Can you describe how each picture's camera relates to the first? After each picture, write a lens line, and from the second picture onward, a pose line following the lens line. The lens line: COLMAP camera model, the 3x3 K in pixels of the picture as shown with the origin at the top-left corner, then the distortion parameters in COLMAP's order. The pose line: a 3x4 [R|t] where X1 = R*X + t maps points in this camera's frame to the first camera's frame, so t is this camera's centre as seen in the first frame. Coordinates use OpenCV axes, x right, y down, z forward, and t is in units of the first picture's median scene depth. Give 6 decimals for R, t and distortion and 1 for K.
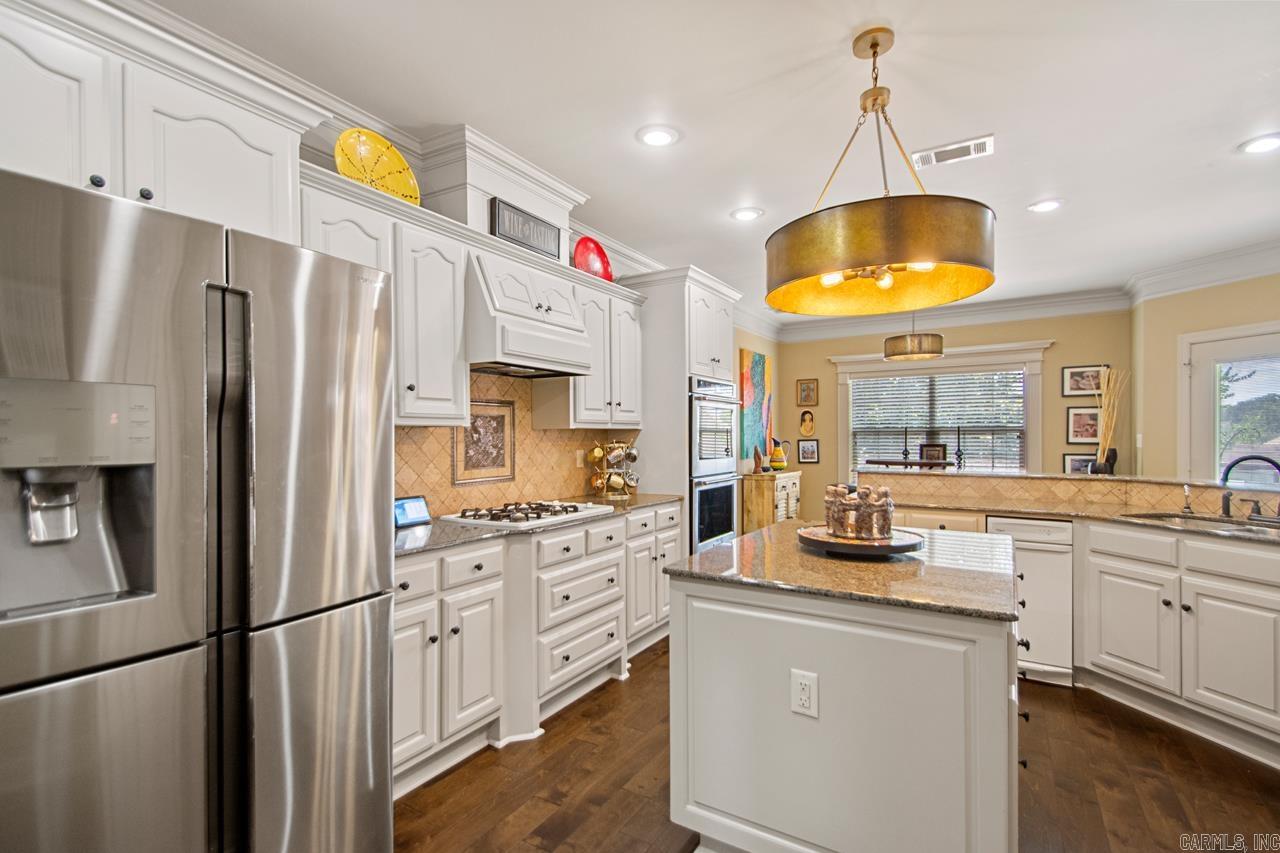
lens RADIAL K [[600.9, 0, 650.7], [0, 600.9, 428.6], [0, 0, 1]] dist [0.035079, -0.012093]
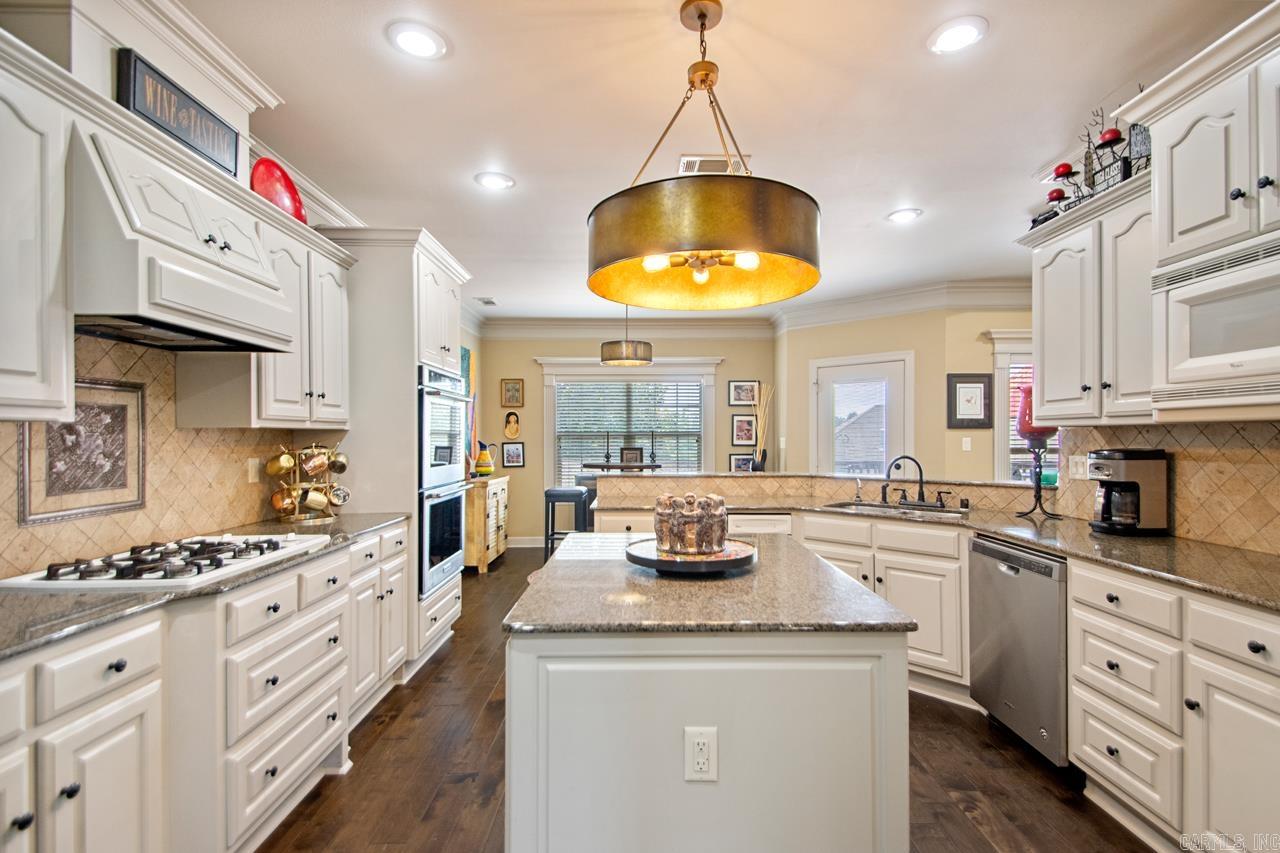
lens RADIAL K [[600.9, 0, 653.8], [0, 600.9, 430.9], [0, 0, 1]] dist [0.035079, -0.012093]
pose [[0.847204, 0.009349, 0.531186, -0.120882], [-0.009135, 0.999954, -0.003030, 0.001740], [-0.531190, -0.002285, 0.847250, 0.171959]]
